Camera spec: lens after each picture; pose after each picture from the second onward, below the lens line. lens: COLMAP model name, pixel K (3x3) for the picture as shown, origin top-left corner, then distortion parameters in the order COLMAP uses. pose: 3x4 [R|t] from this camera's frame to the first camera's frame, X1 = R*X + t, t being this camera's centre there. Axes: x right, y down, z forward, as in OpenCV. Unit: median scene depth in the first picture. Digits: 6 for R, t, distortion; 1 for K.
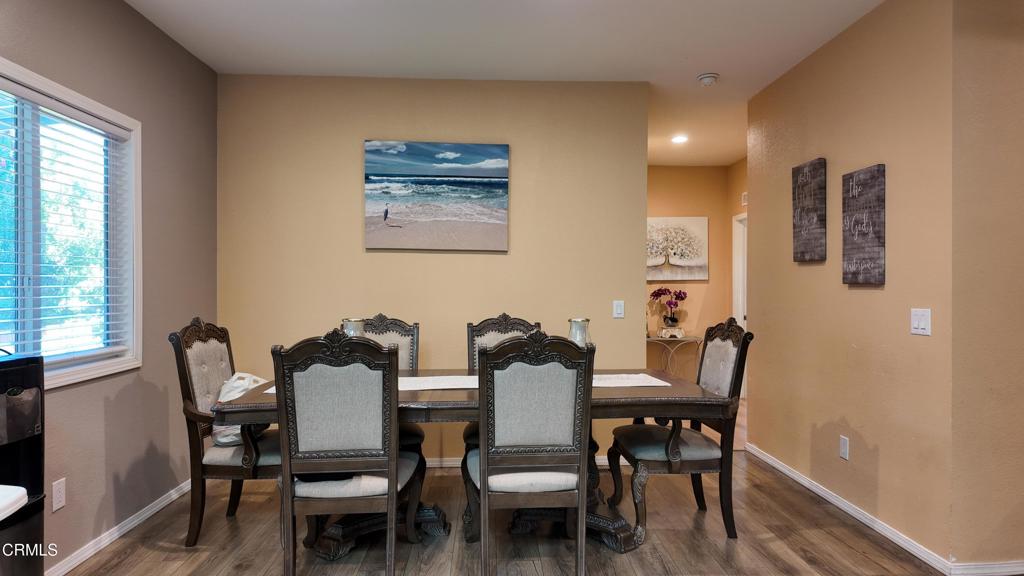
lens RADIAL K [[602.2, 0, 513.5], [0, 602.2, 289.0], [0, 0, 1]] dist [0.041930, -0.038082]
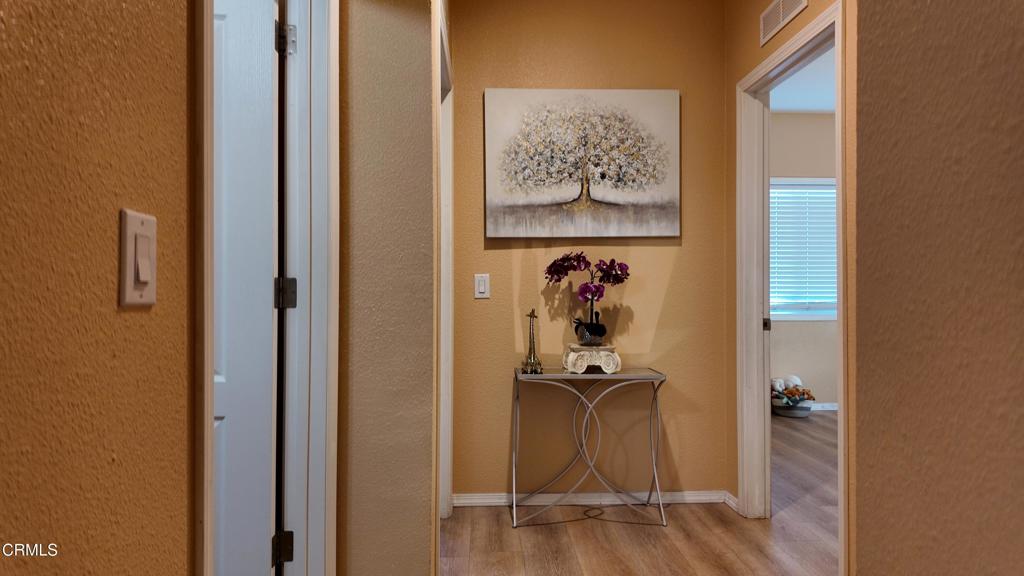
lens RADIAL K [[602.2, 0, 515.0], [0, 602.2, 283.8], [0, 0, 1]] dist [0.041930, -0.038082]
pose [[0.999869, 0.003892, 0.015724, 0.198110], [-0.003855, 0.999990, -0.002361, 0.020128], [-0.015733, 0.002300, 0.999874, 0.571132]]
